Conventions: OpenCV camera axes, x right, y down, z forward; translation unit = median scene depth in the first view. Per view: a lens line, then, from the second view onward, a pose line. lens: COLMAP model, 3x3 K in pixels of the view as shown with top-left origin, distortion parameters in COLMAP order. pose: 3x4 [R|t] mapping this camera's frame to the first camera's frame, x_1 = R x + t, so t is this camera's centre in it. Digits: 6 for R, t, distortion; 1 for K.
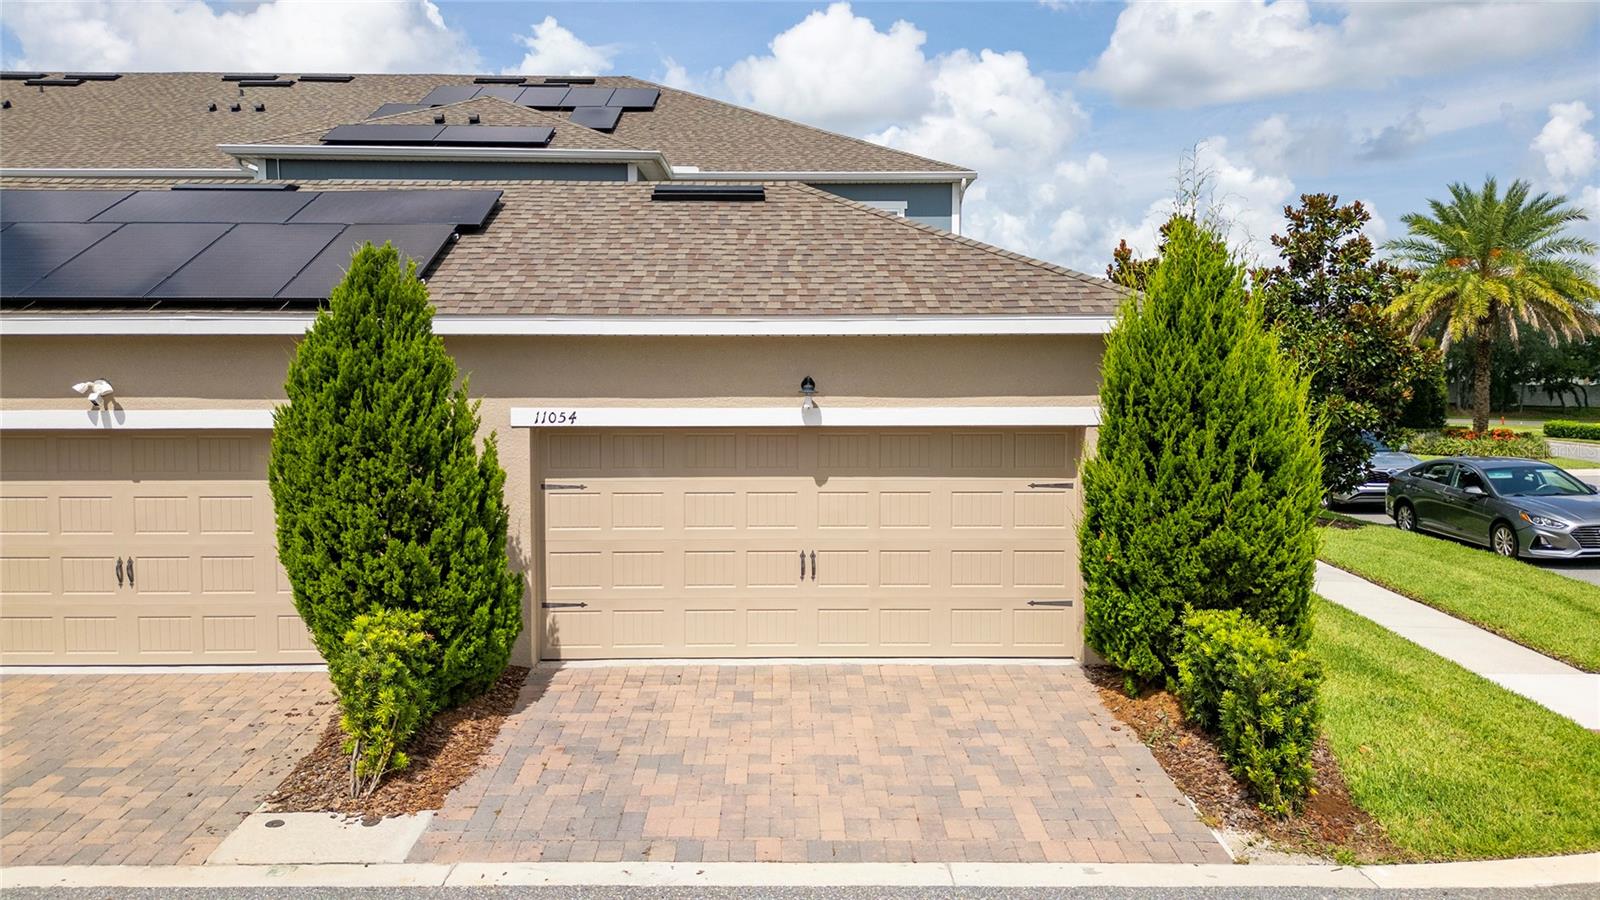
lens RADIAL K [[1142.8, 0, 809.7], [0, 1142.8, 448.4], [0, 0, 1]] dist [0.078937, -0.097213]
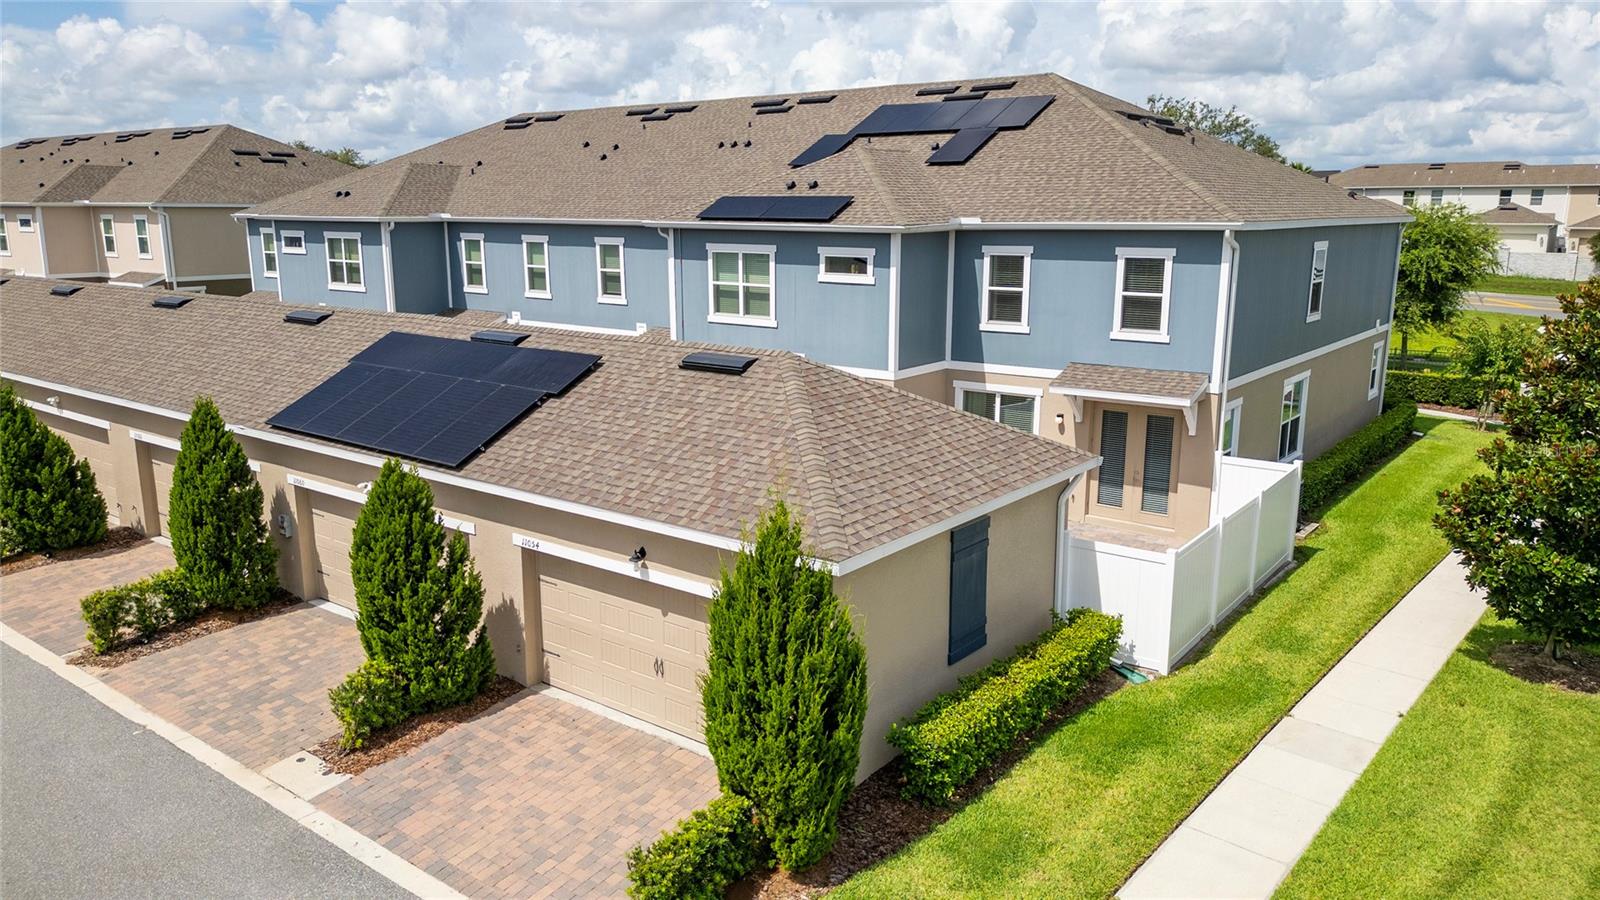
lens RADIAL K [[1136.1, 0, 800.0], [0, 1136.1, 450.0], [0, 0, 1]] dist [0.070185, -0.080400]
pose [[0.776484, 0.135707, -0.615350, 1.007805], [-0.036421, 0.984567, 0.171175, -0.431147], [0.629083, -0.110503, 0.769443, 0.019865]]
